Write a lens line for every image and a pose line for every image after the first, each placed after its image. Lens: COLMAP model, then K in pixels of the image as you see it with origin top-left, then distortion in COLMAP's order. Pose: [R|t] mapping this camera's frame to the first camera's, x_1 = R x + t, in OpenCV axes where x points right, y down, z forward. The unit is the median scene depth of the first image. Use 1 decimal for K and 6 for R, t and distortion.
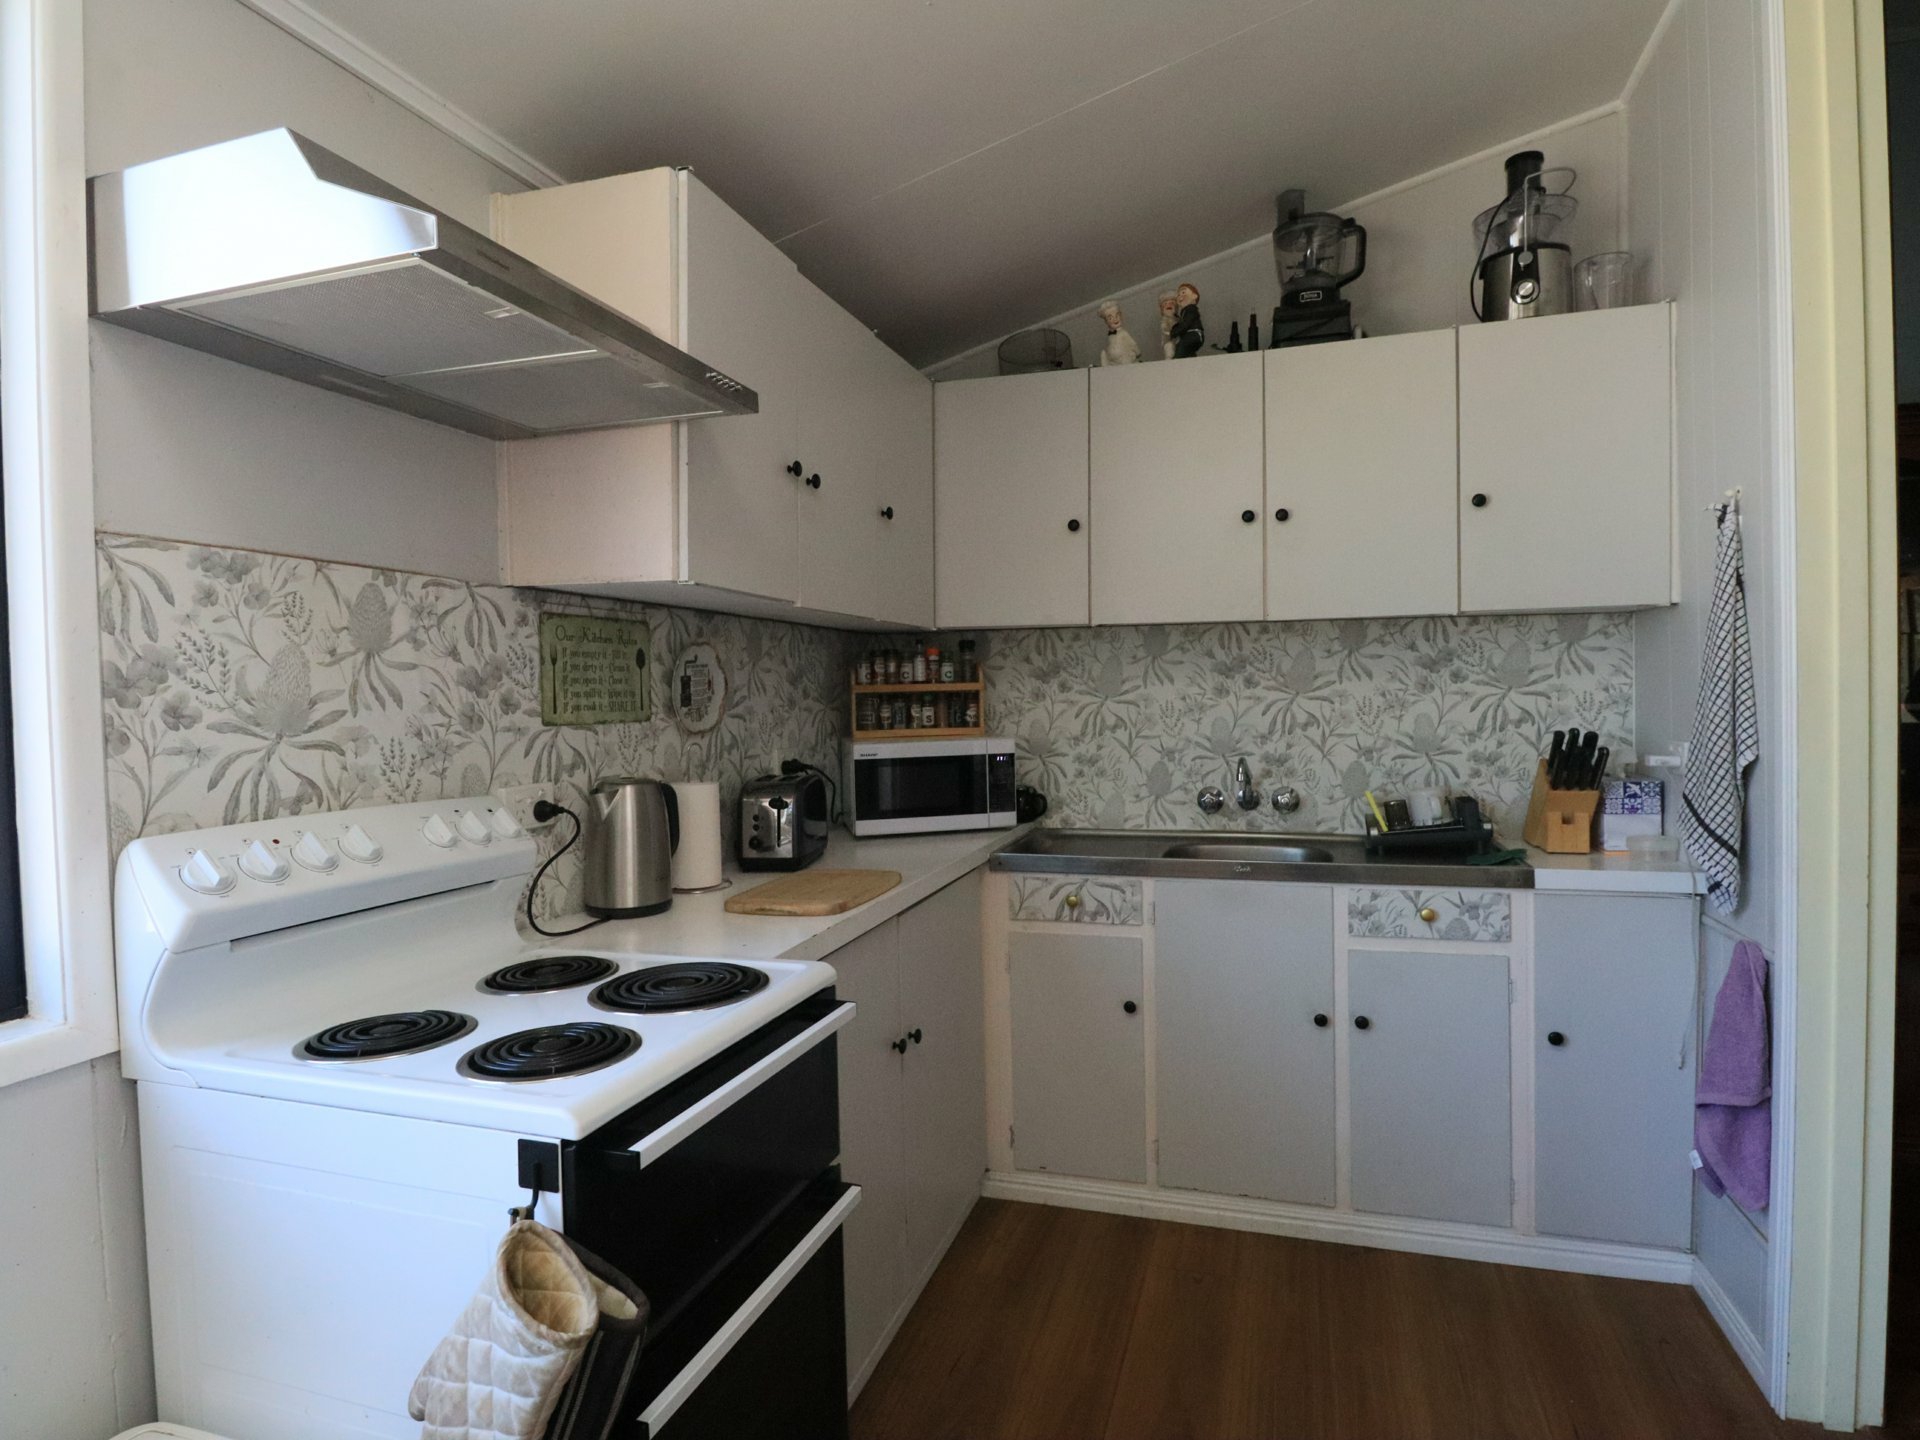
lens RADIAL K [[995.7, 0, 991.6], [0, 995.7, 714.5], [0, 0, 1]] dist [-0.004056, -0.001386]
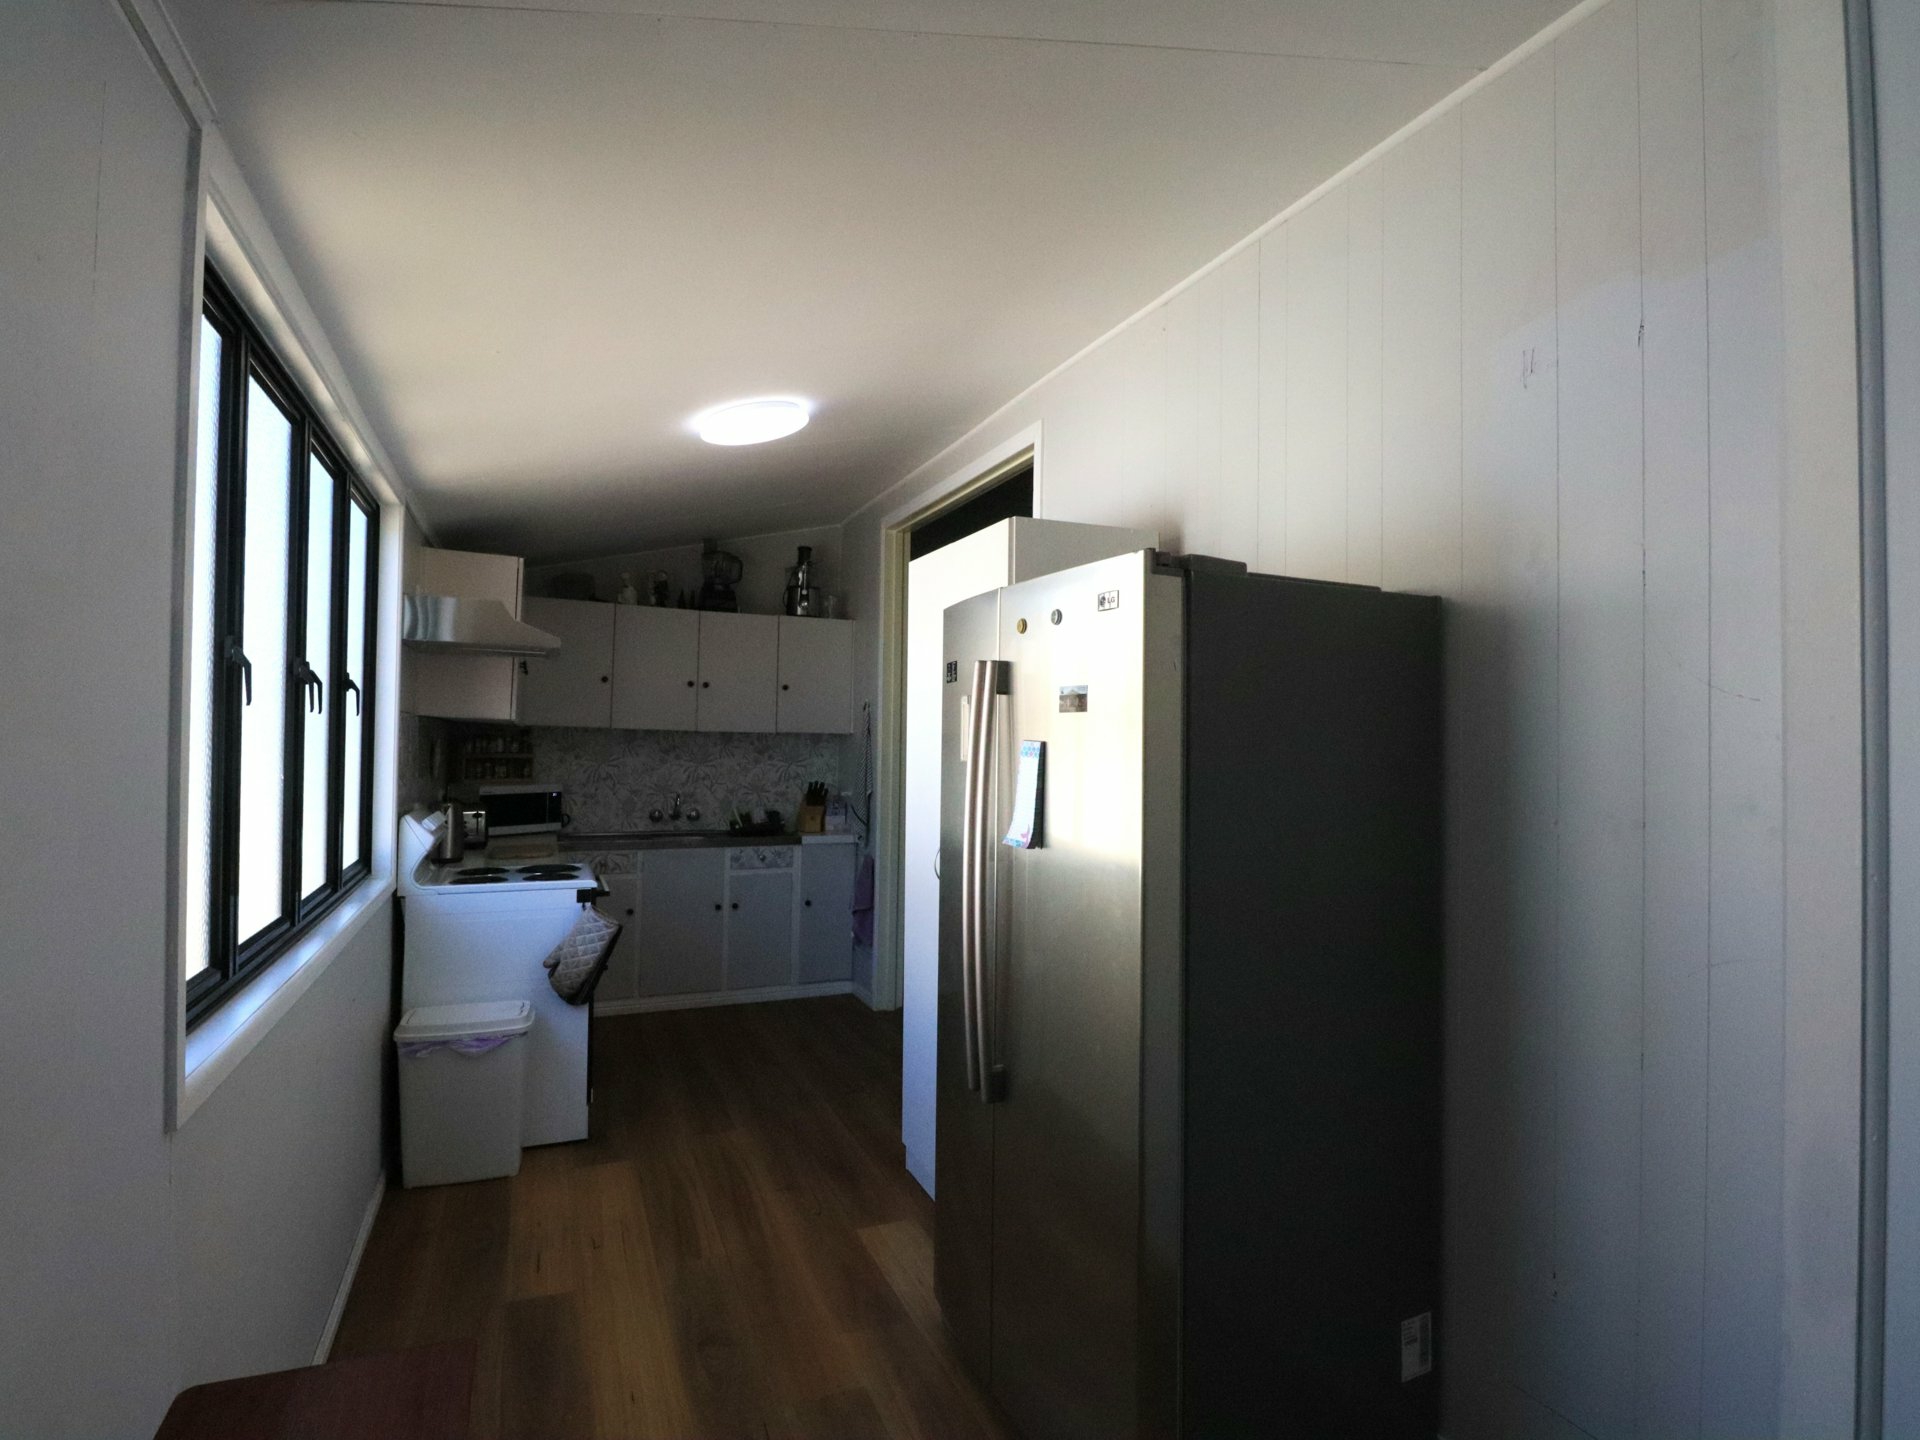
lens RADIAL K [[988.8, 0, 984.4], [0, 988.8, 721.9], [0, 0, 1]] dist [-0.005353, -0.011935]
pose [[0.753897, 0.045656, 0.655405, -0.701638], [-0.017132, 0.998609, -0.049857, -0.017013], [-0.656770, 0.026359, 0.753630, -1.107174]]
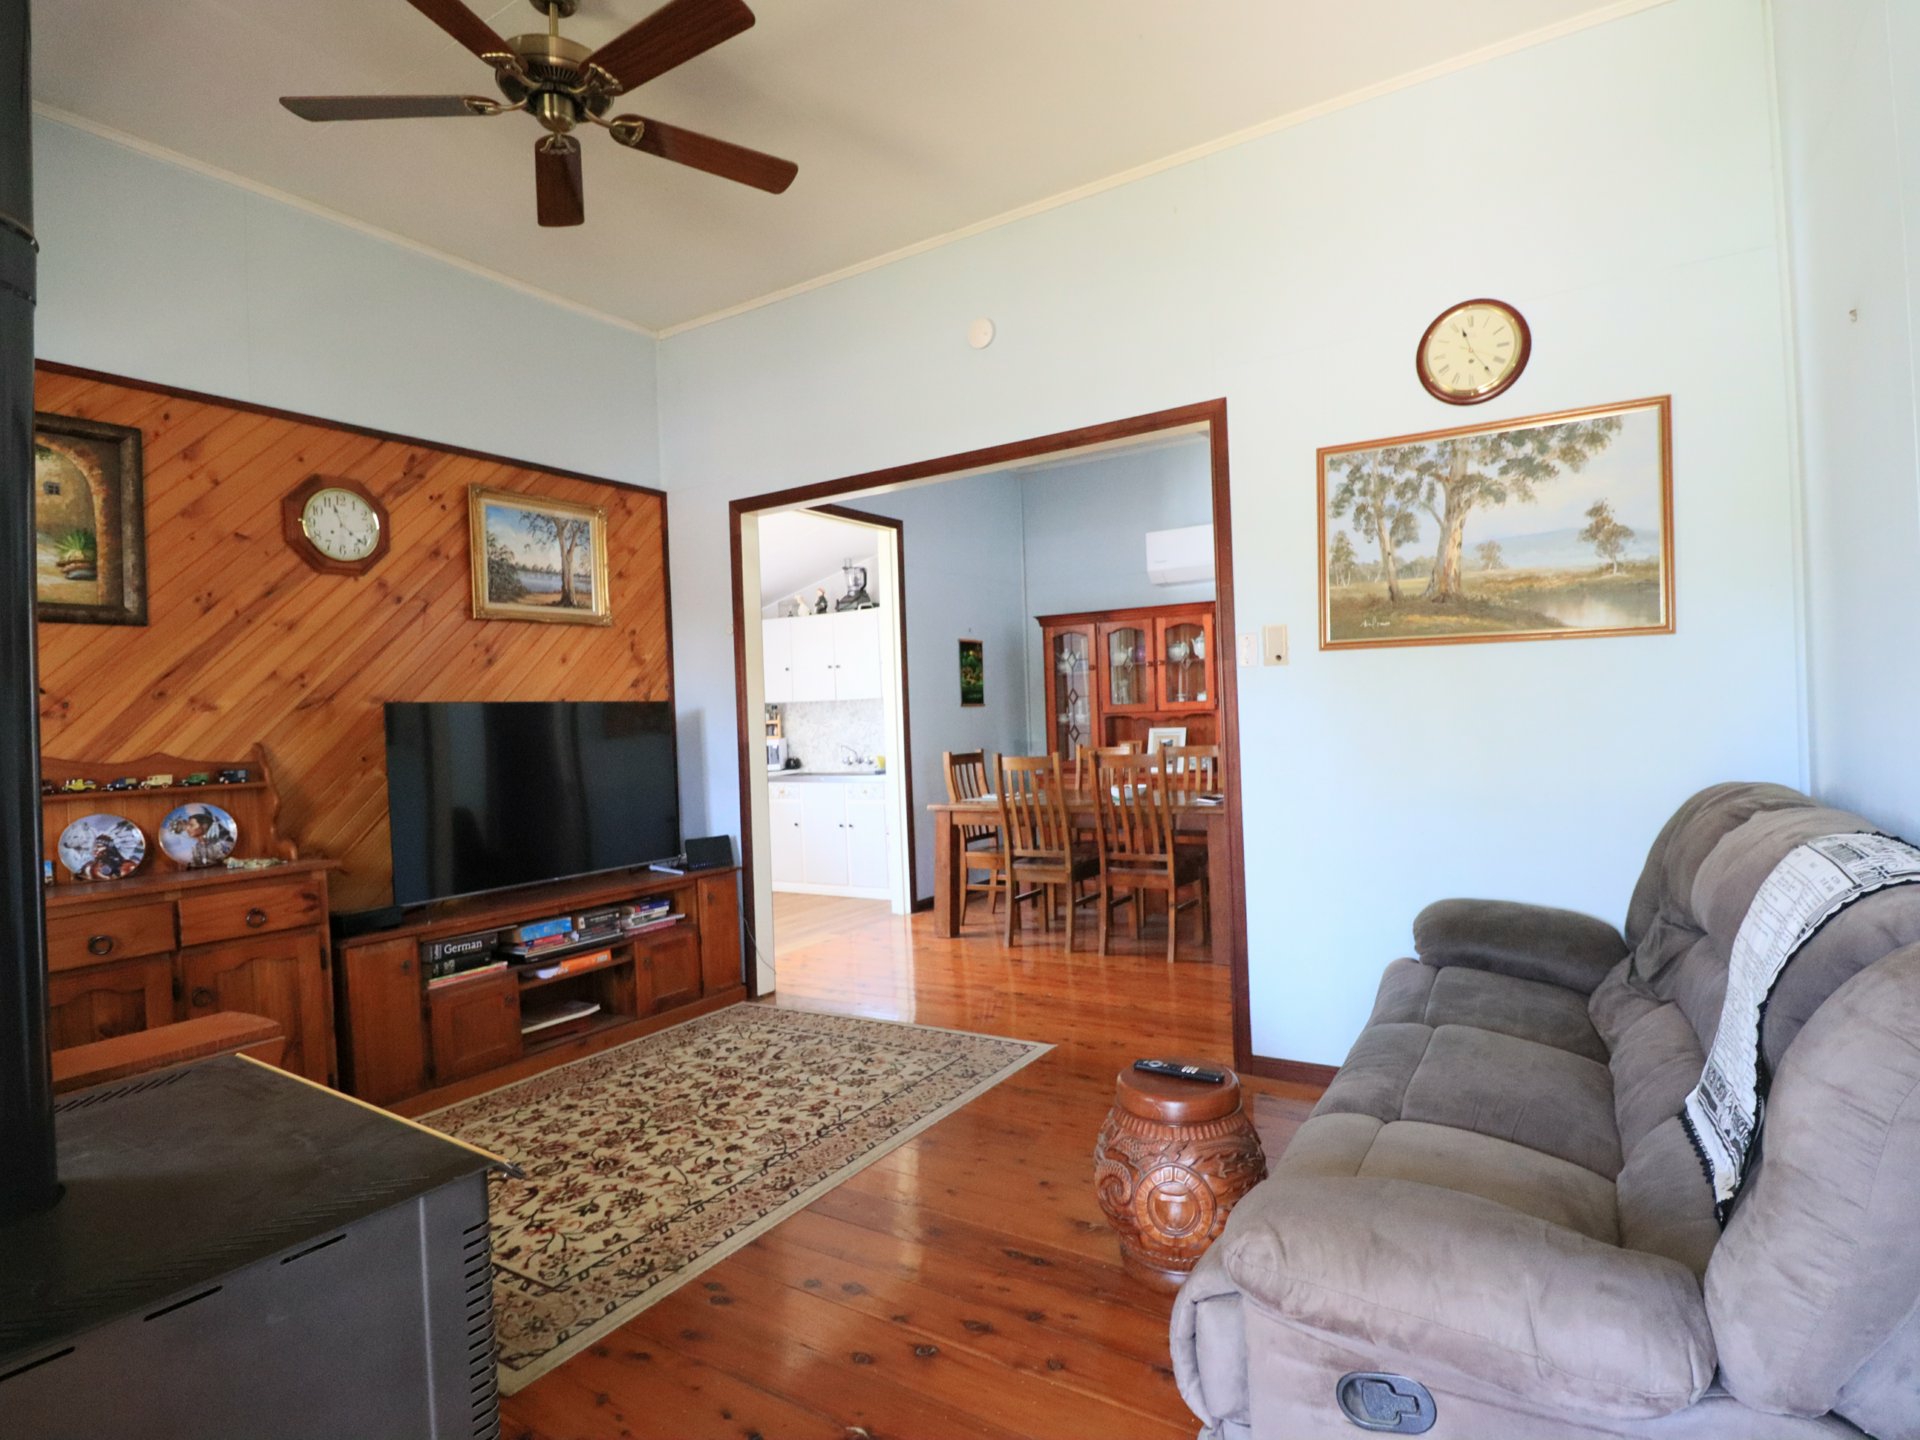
lens RADIAL K [[988.8, 0, 984.4], [0, 988.8, 721.9], [0, 0, 1]] dist [-0.005353, -0.011935]
pose [[0.965744, -0.021854, -0.258574, 1.554597], [0.019313, 0.999737, -0.012364, 0.021537], [0.258776, 0.006946, 0.965912, -1.891026]]
